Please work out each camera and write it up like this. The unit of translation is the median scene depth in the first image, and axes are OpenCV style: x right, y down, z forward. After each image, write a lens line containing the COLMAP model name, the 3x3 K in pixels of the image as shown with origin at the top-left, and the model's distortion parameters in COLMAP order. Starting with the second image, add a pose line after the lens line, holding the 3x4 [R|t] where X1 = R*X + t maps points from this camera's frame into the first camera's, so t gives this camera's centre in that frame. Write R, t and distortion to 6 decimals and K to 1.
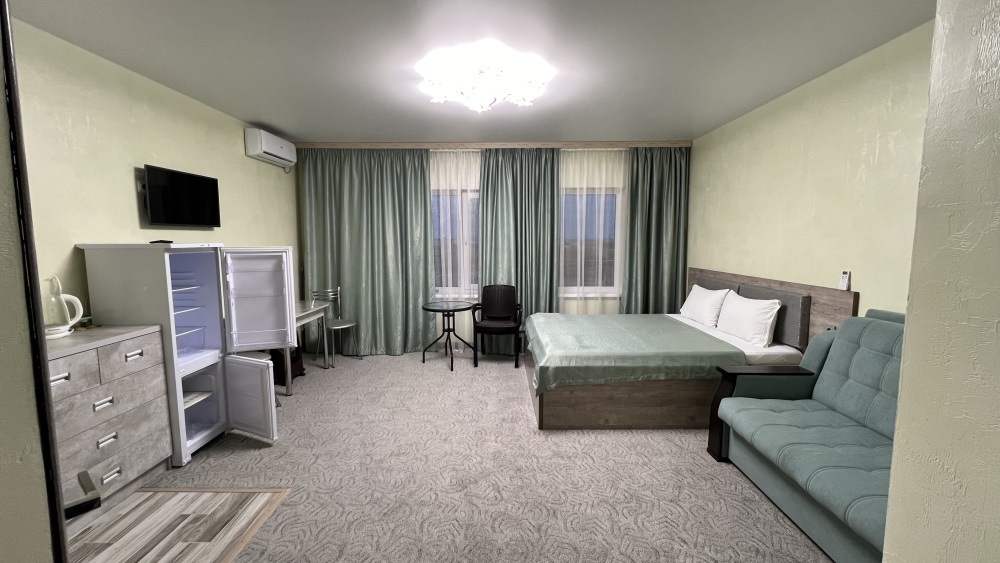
lens RADIAL K [[393.5, 0, 496.3], [0, 393.5, 280.7], [0, 0, 1]] dist [-0.004899, -0.000206]
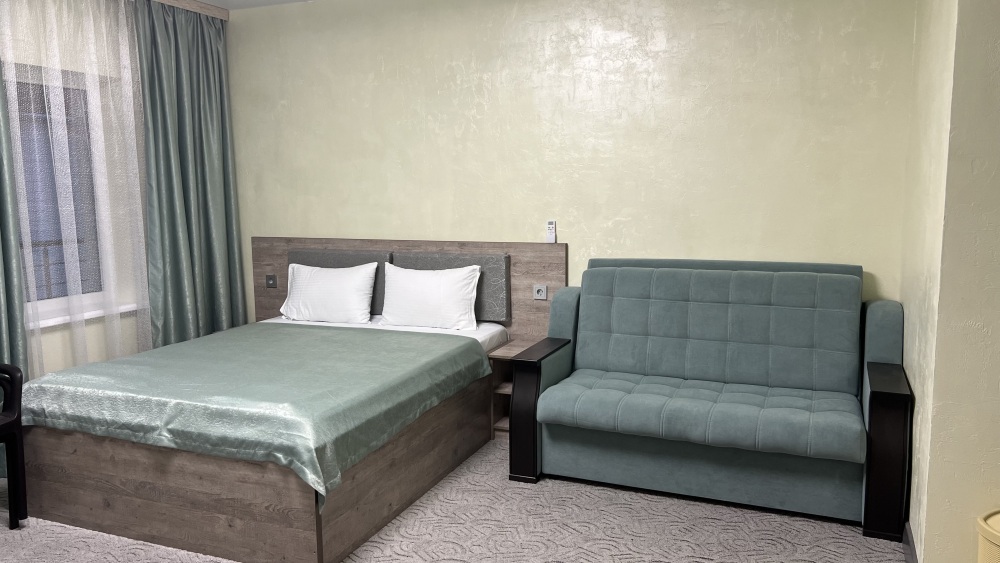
lens RADIAL K [[754.4, 0, 500.3], [0, 754.4, 278.4], [0, 0, 1]] dist [0.064898, -0.002816]
pose [[0.378242, -0.117148, 0.918264, -0.641237], [0.110154, 0.990608, 0.081004, -0.041632], [-0.919129, 0.070511, 0.387594, 0.410991]]
